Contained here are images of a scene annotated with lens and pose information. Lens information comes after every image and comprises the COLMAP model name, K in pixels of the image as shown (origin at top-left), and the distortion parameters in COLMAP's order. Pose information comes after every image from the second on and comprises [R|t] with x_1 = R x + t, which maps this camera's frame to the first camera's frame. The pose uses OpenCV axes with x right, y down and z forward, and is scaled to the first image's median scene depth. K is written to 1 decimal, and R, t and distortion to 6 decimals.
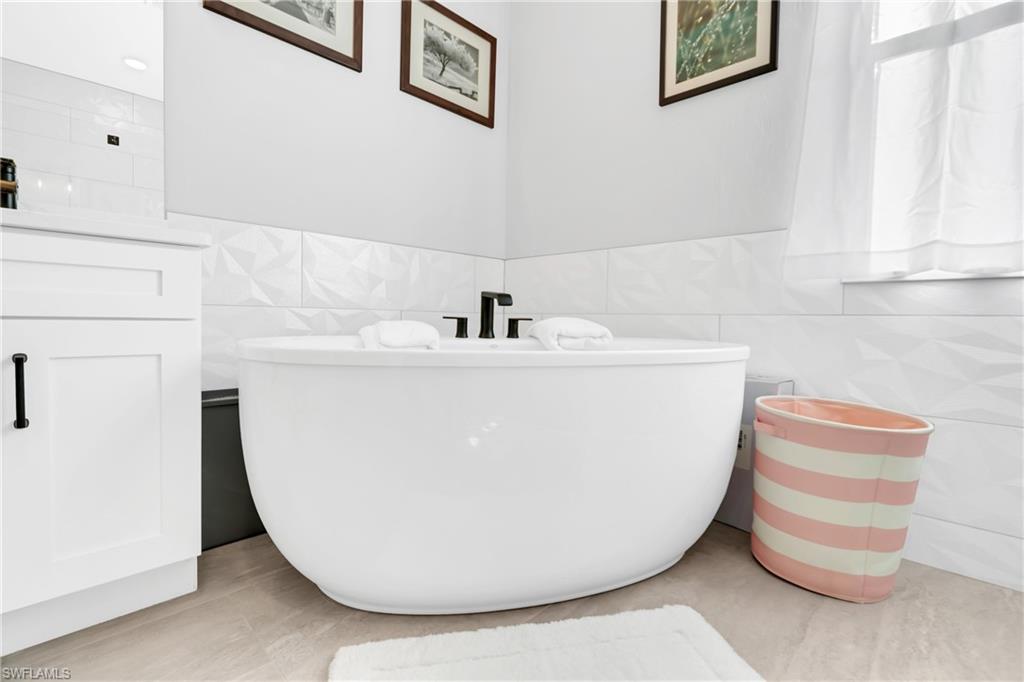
lens RADIAL K [[469.8, 0, 509.6], [0, 469.8, 340.8], [0, 0, 1]] dist [-0.004614, 0.002240]
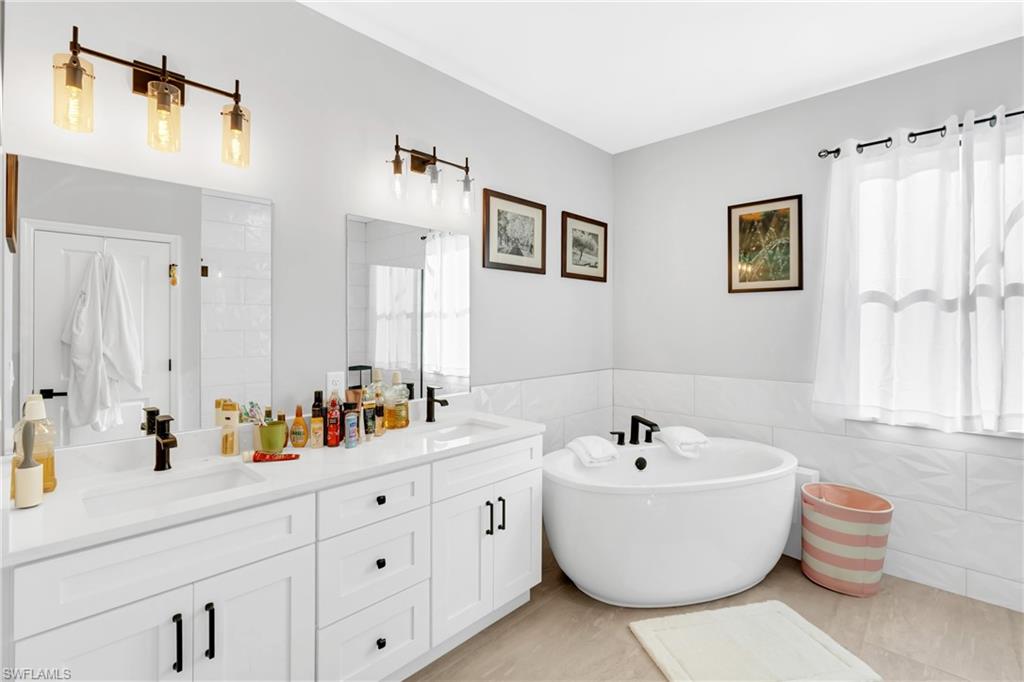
lens RADIAL K [[469.8, 0, 513.2], [0, 469.8, 333.3], [0, 0, 1]] dist [-0.004614, 0.002240]
pose [[0.999765, -0.017409, 0.012942, -0.531447], [0.017819, 0.999321, -0.032256, -0.376789], [-0.012371, 0.032479, 0.999396, -0.725524]]
